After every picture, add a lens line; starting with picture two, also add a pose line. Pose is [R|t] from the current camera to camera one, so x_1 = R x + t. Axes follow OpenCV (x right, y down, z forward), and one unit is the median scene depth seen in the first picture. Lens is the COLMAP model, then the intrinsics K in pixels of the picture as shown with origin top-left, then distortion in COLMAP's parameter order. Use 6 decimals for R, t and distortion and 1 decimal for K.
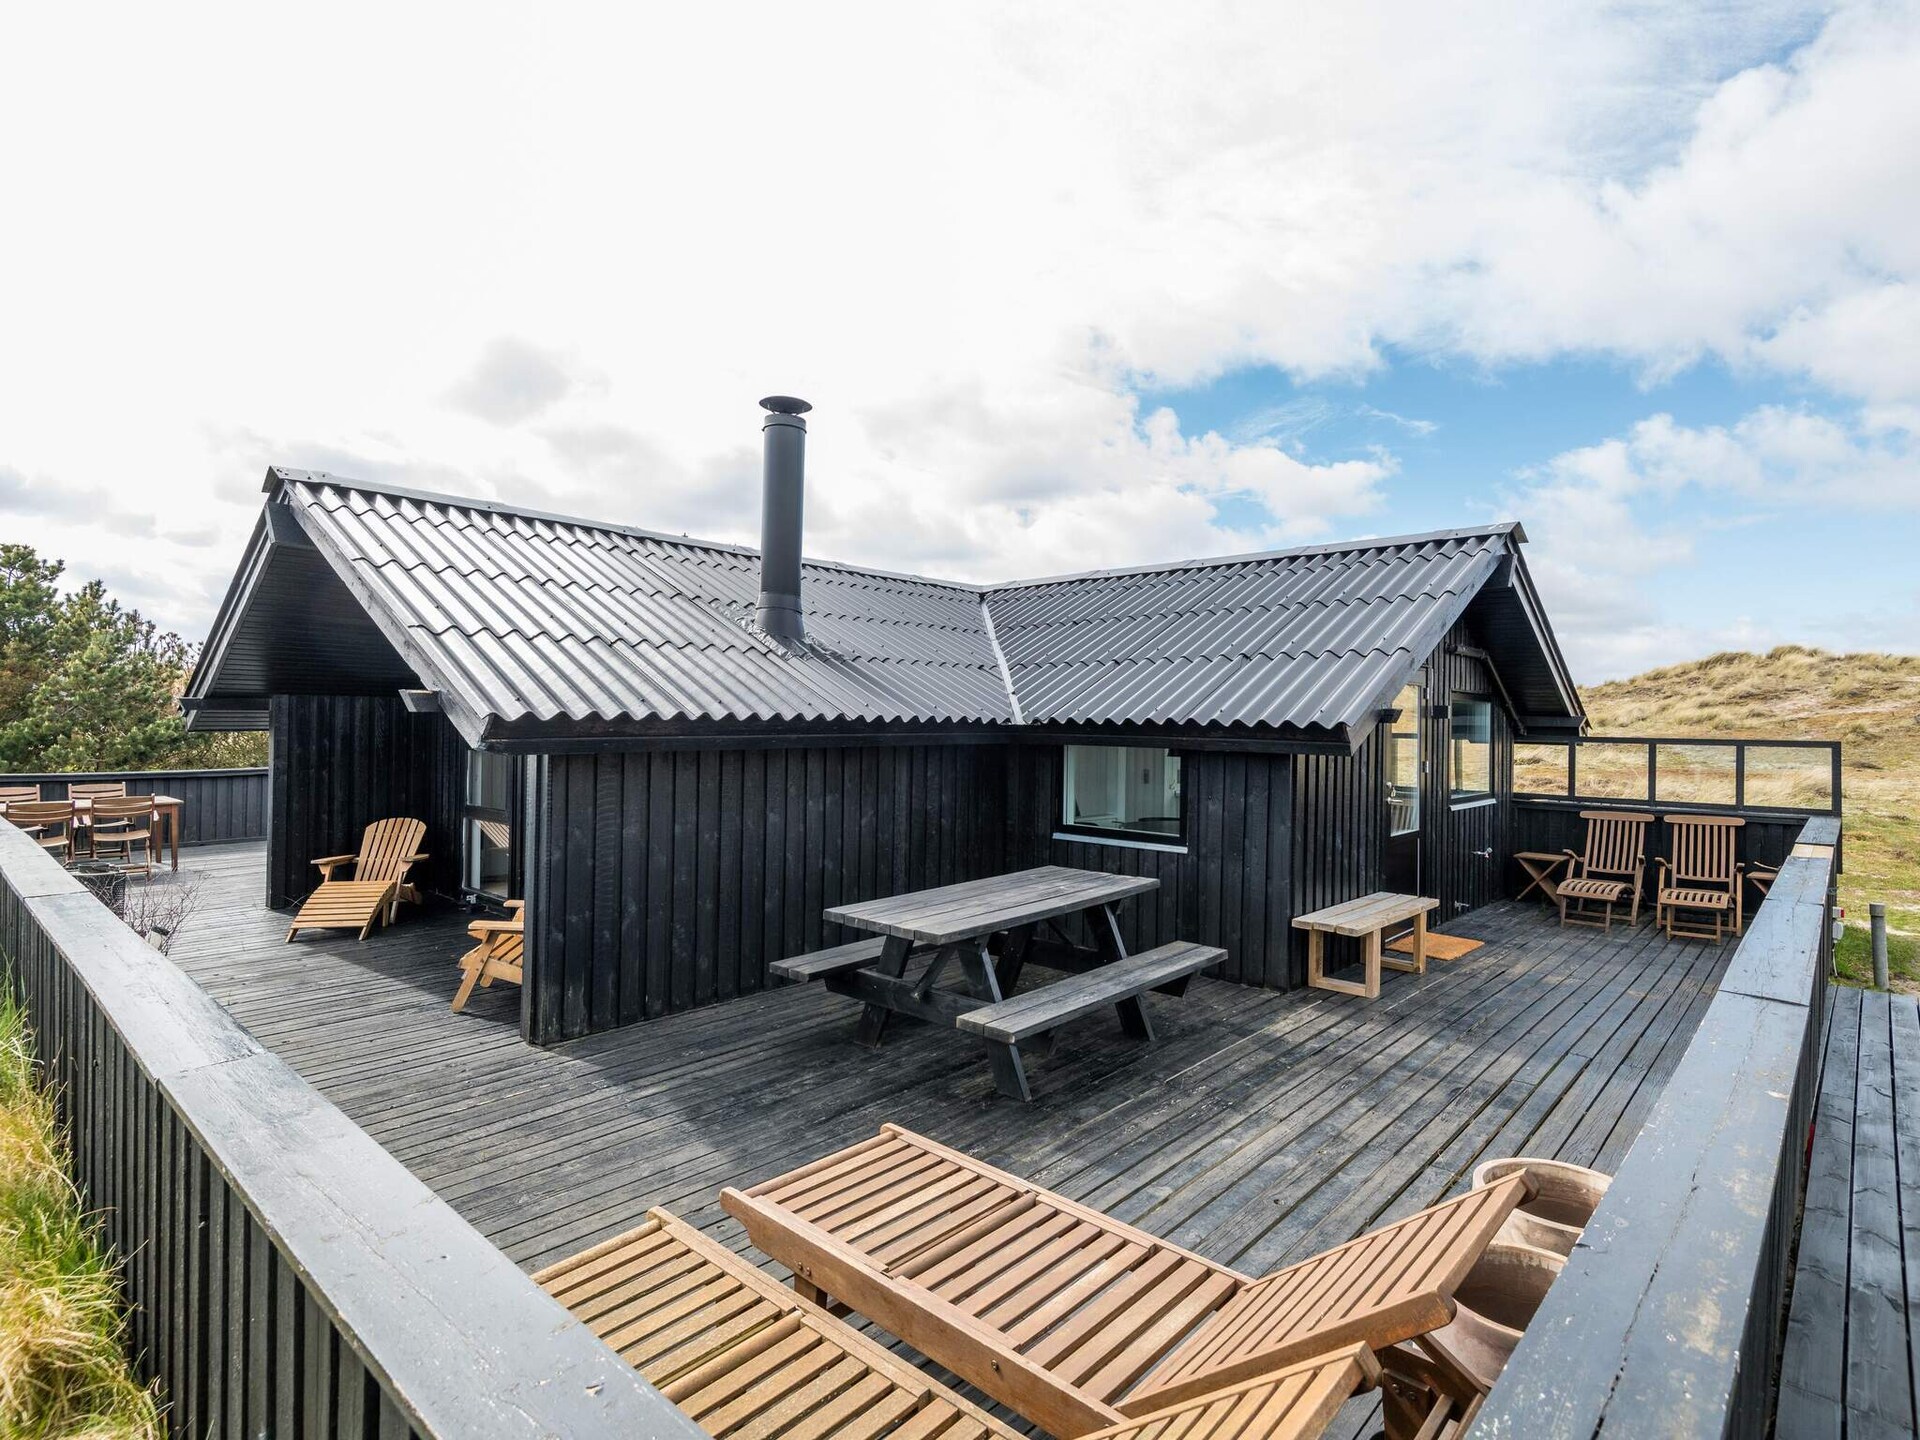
lens RADIAL K [[970.7, 0, 967.2], [0, 970.7, 708.9], [0, 0, 1]] dist [0.035944, -0.027356]
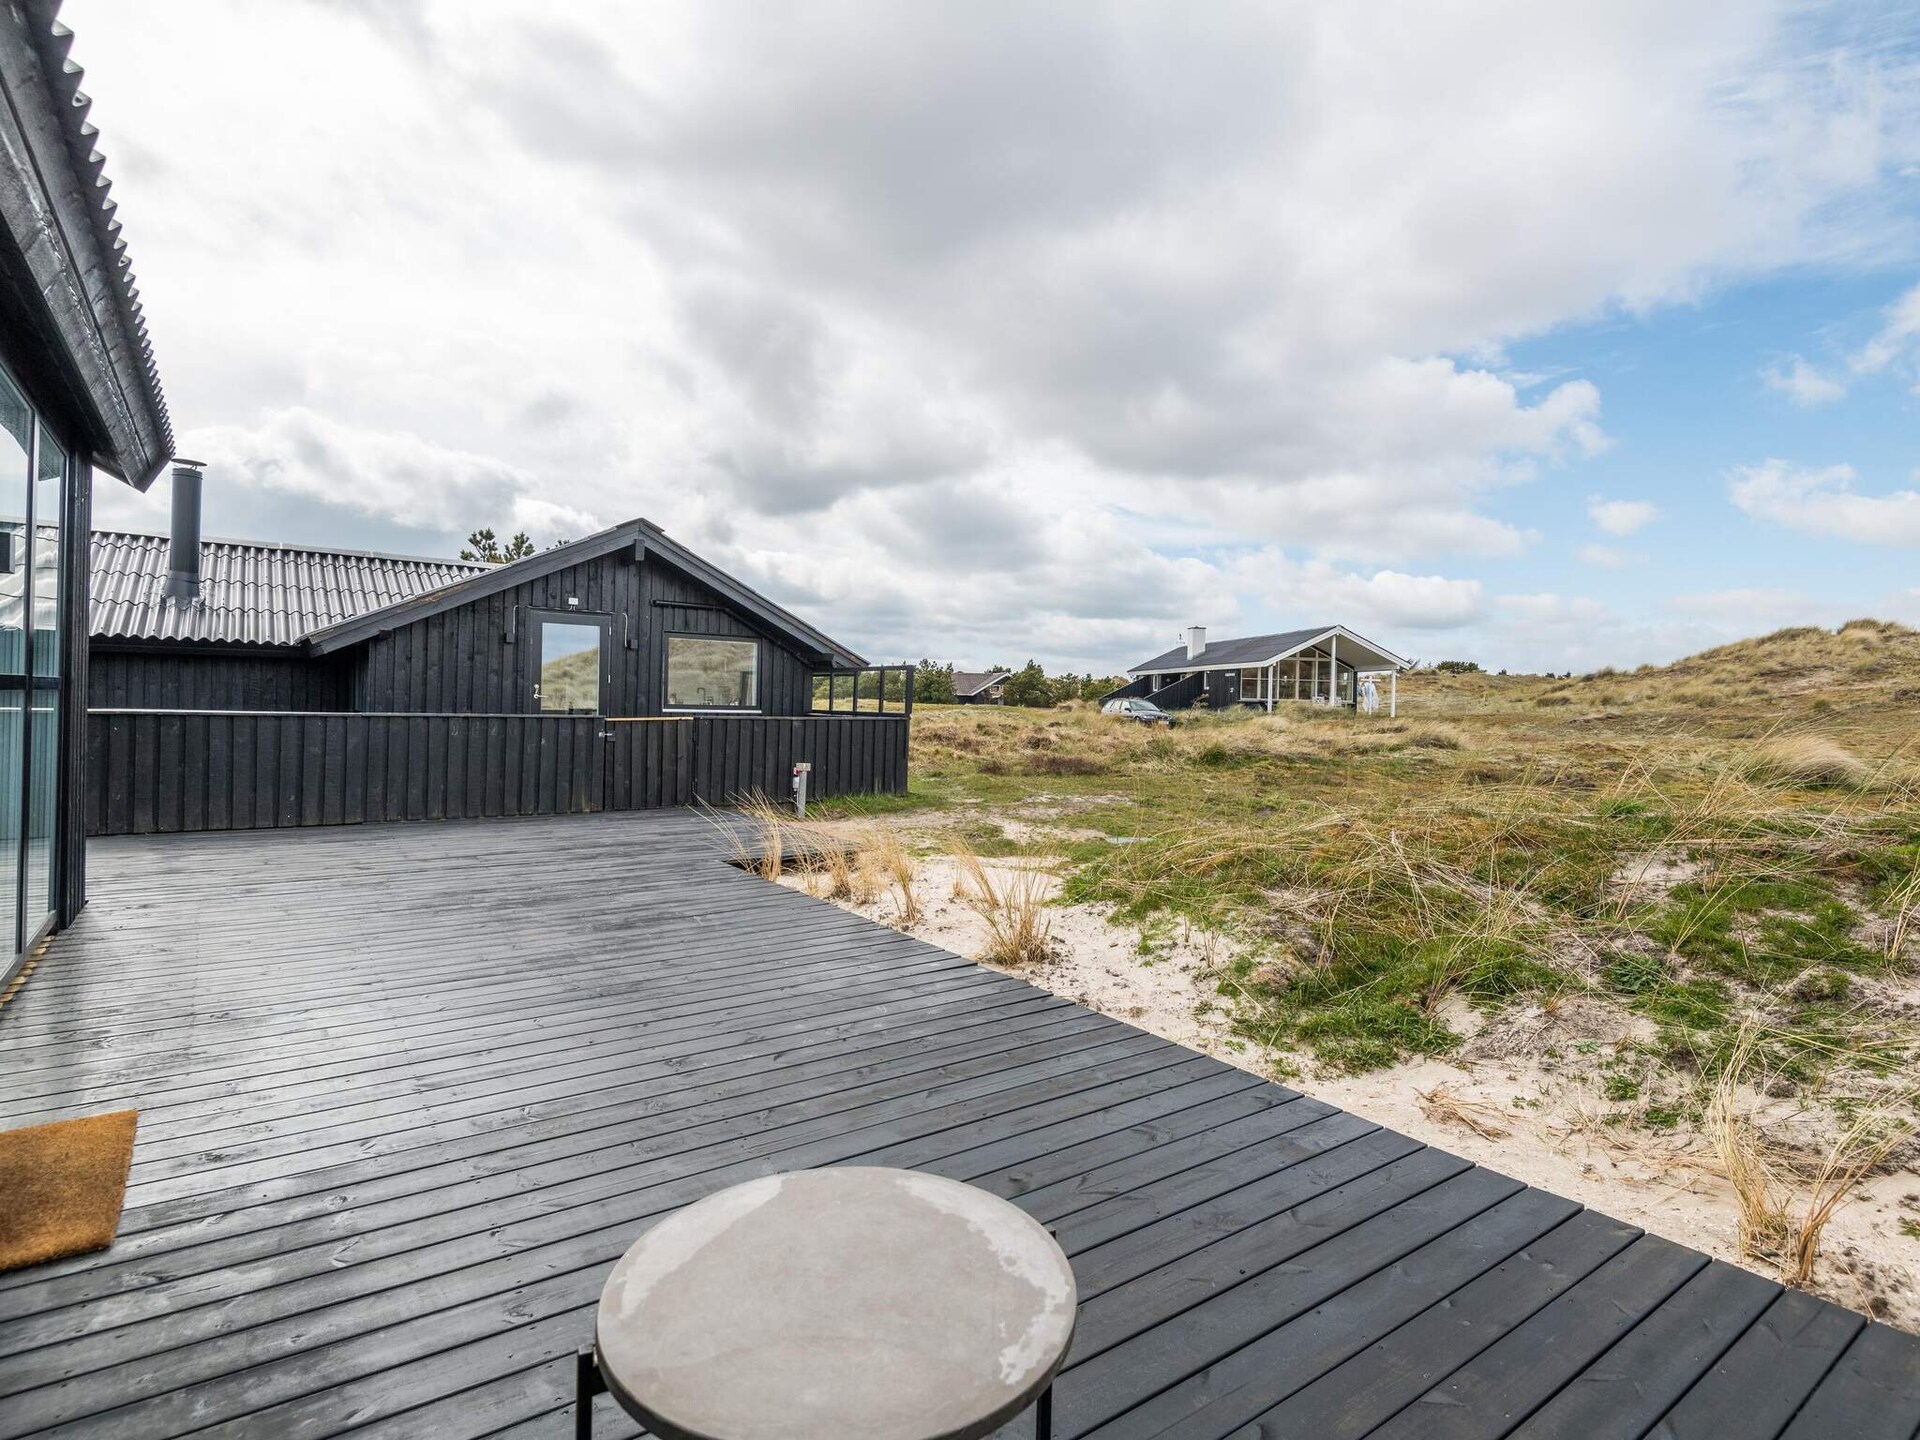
lens RADIAL K [[970.7, 0, 967.2], [0, 970.7, 708.9], [0, 0, 1]] dist [0.035944, -0.027356]
pose [[0.979682, 0.010317, -0.200293, 1.261312], [-0.007727, 0.999876, 0.013713, 0.077587], [0.200410, -0.011886, 0.979640, -0.403496]]
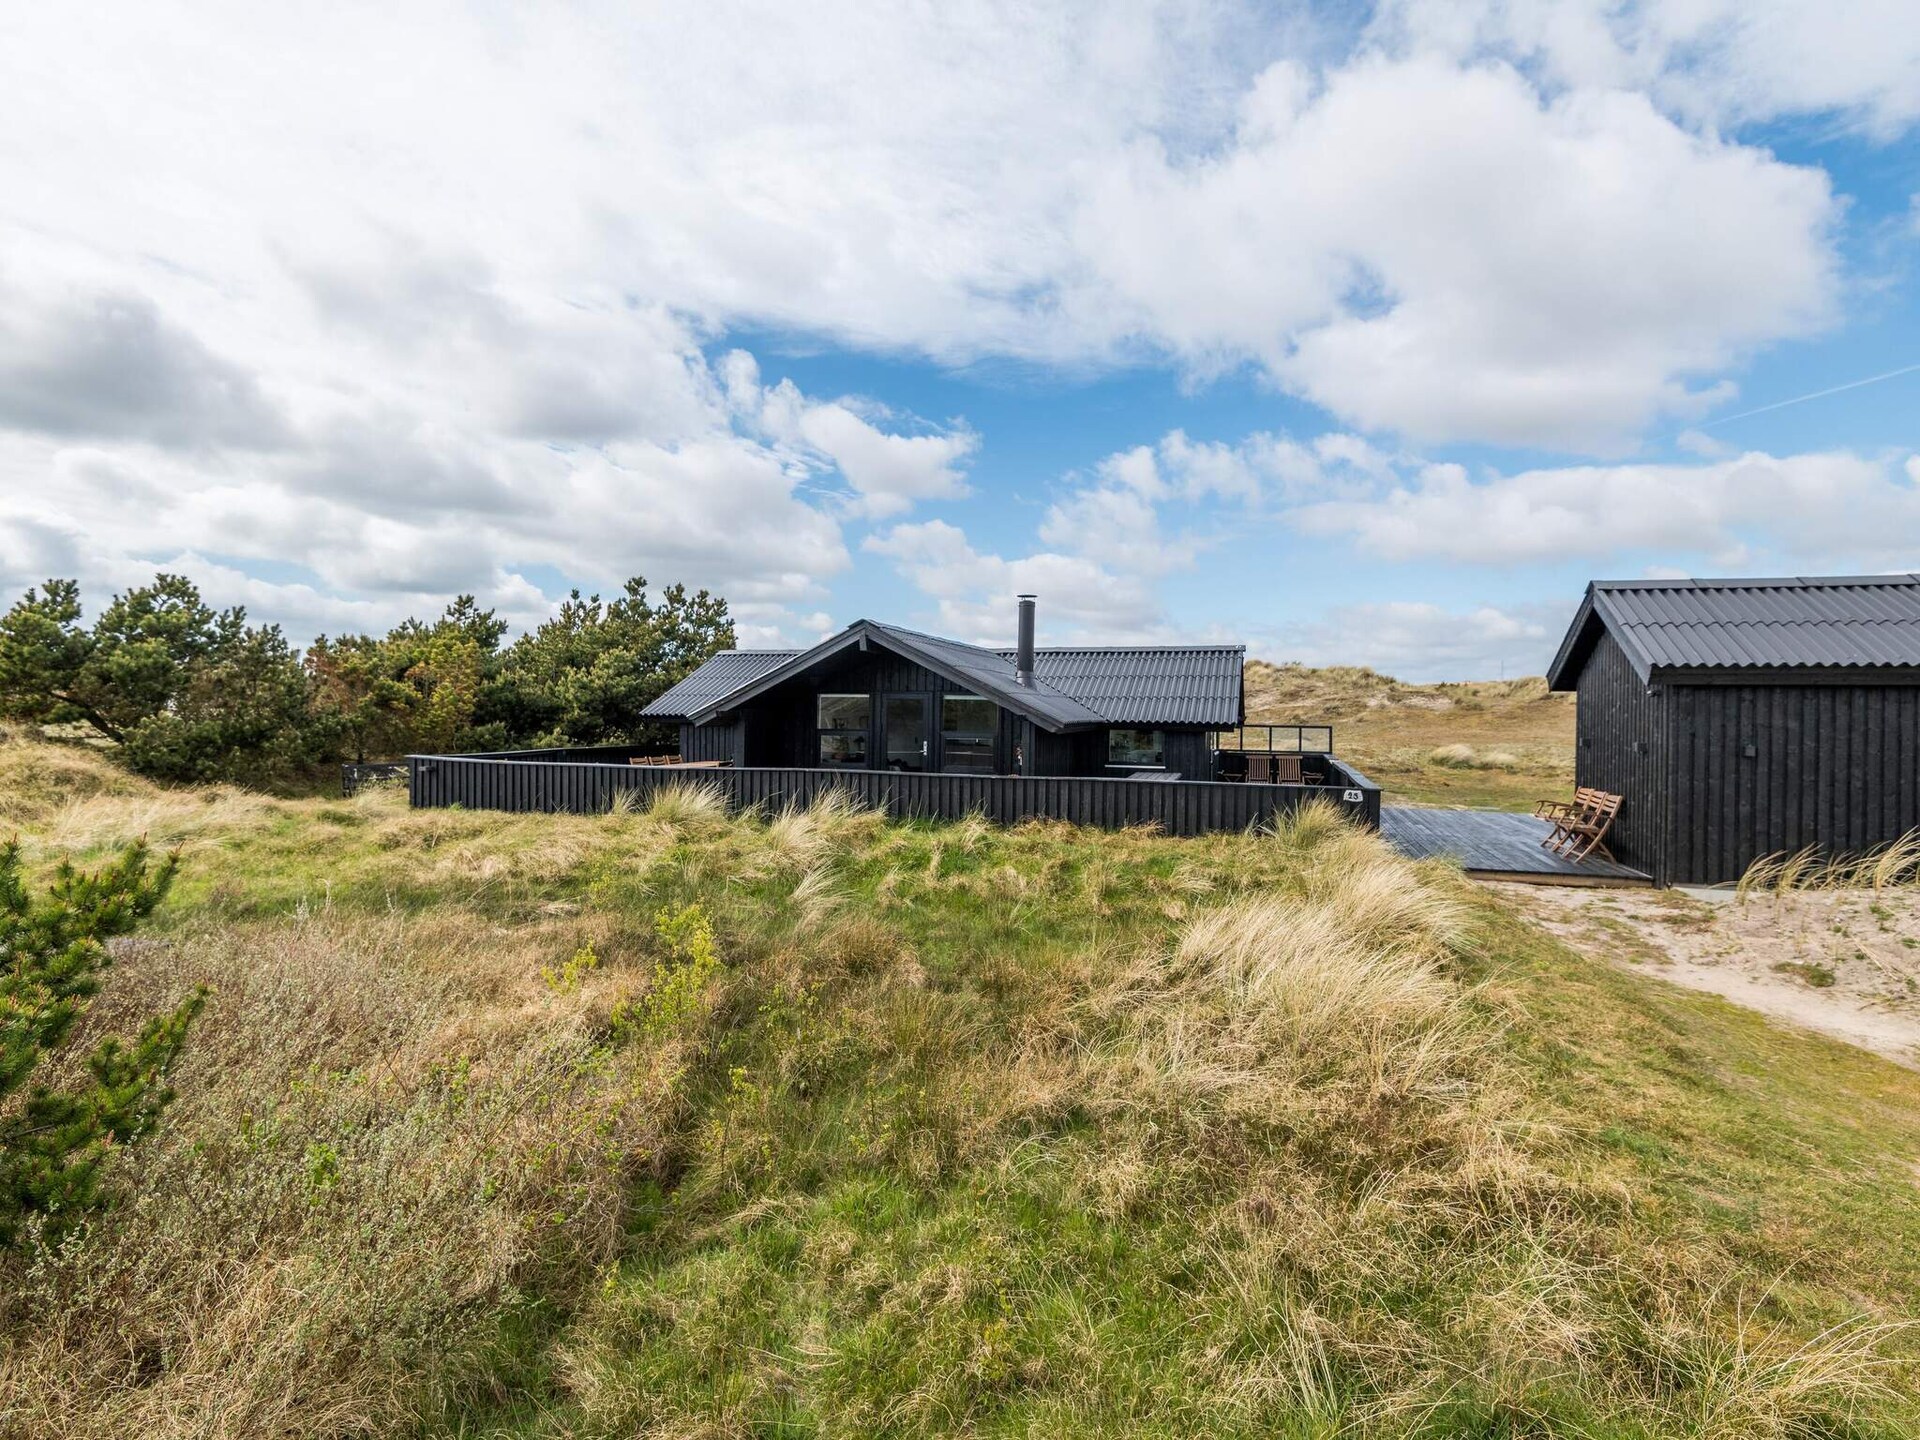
lens RADIAL K [[970.7, 0, 967.2], [0, 970.7, 708.9], [0, 0, 1]] dist [0.035944, -0.027356]
pose [[0.909136, -0.001214, 0.416498, -1.099951], [-0.004540, 0.999907, 0.012824, -0.046413], [-0.416475, -0.013549, 0.909046, -1.015970]]
